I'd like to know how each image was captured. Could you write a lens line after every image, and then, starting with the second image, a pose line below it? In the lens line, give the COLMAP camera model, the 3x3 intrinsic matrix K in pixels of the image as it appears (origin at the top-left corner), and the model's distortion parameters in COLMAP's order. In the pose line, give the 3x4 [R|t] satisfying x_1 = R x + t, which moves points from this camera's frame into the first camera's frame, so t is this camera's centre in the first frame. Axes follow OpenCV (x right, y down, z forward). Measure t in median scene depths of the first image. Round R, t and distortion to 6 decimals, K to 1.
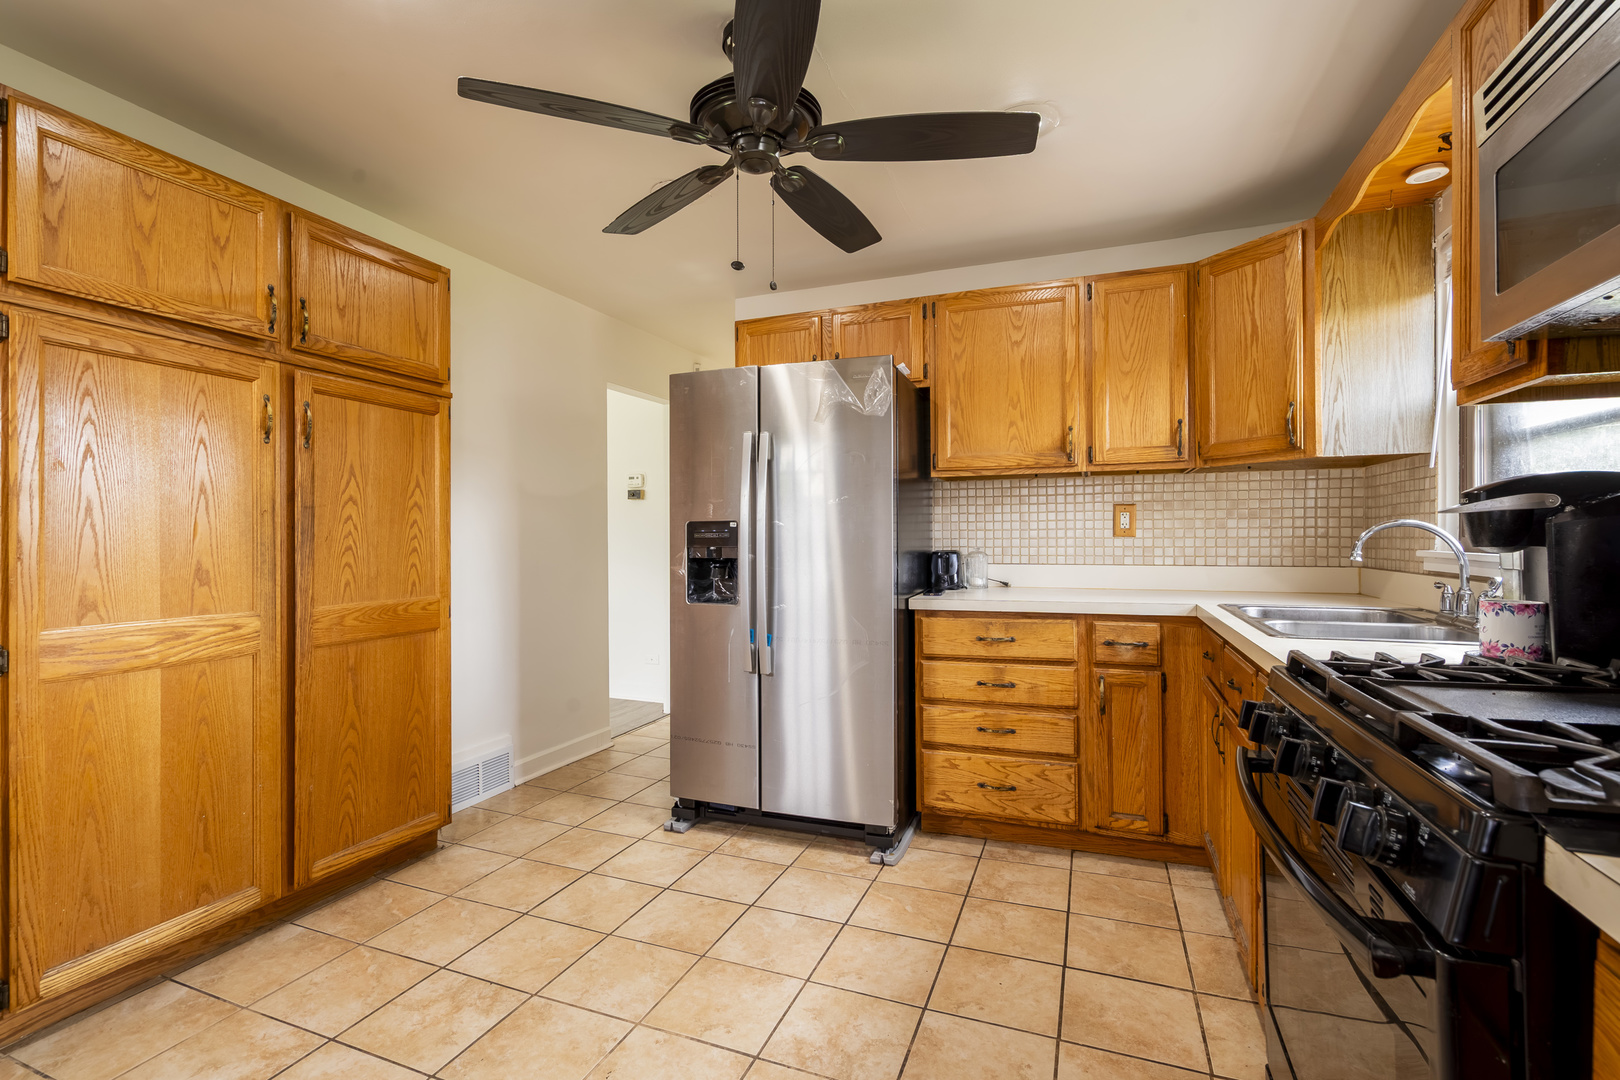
lens RADIAL K [[740.0, 0, 807.1], [0, 740.0, 539.3], [0, 0, 1]] dist [0.001917, 0.000537]
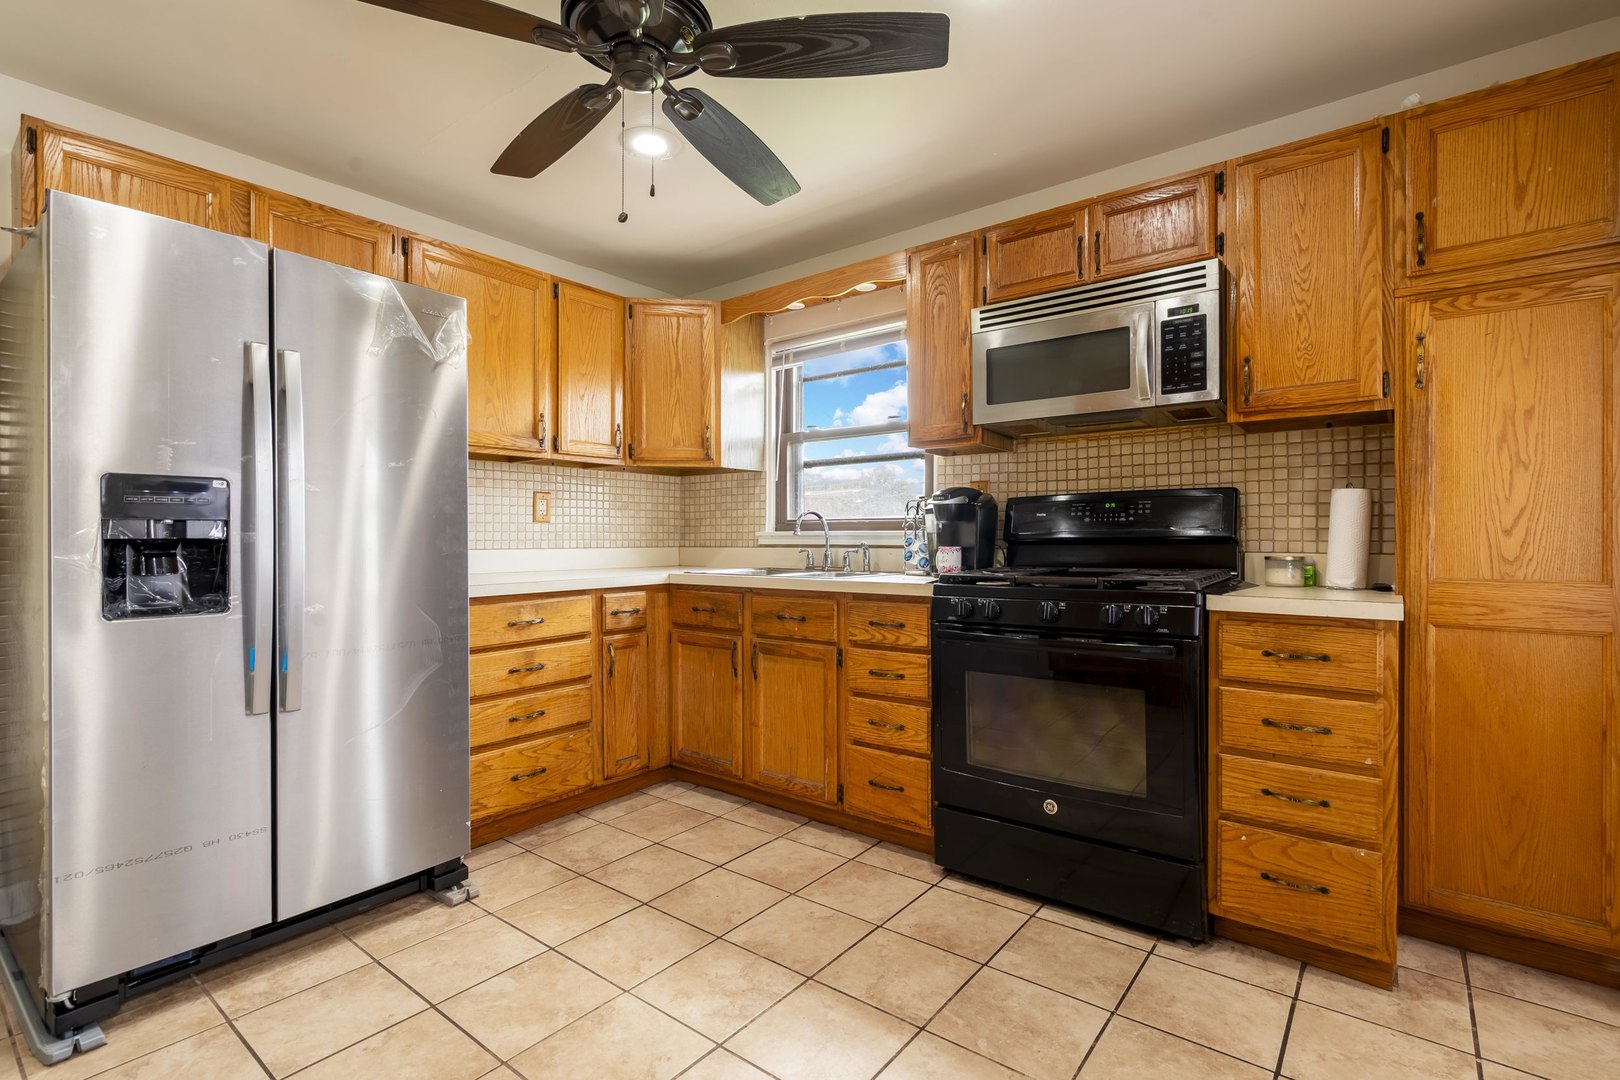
lens RADIAL K [[740.0, 0, 808.9], [0, 740.0, 537.6], [0, 0, 1]] dist [0.001917, 0.000537]
pose [[0.299431, 0.004673, 0.954106, -0.565090], [0.005120, 0.999966, -0.006505, 0.032399], [-0.954104, 0.006832, 0.299397, 0.359329]]
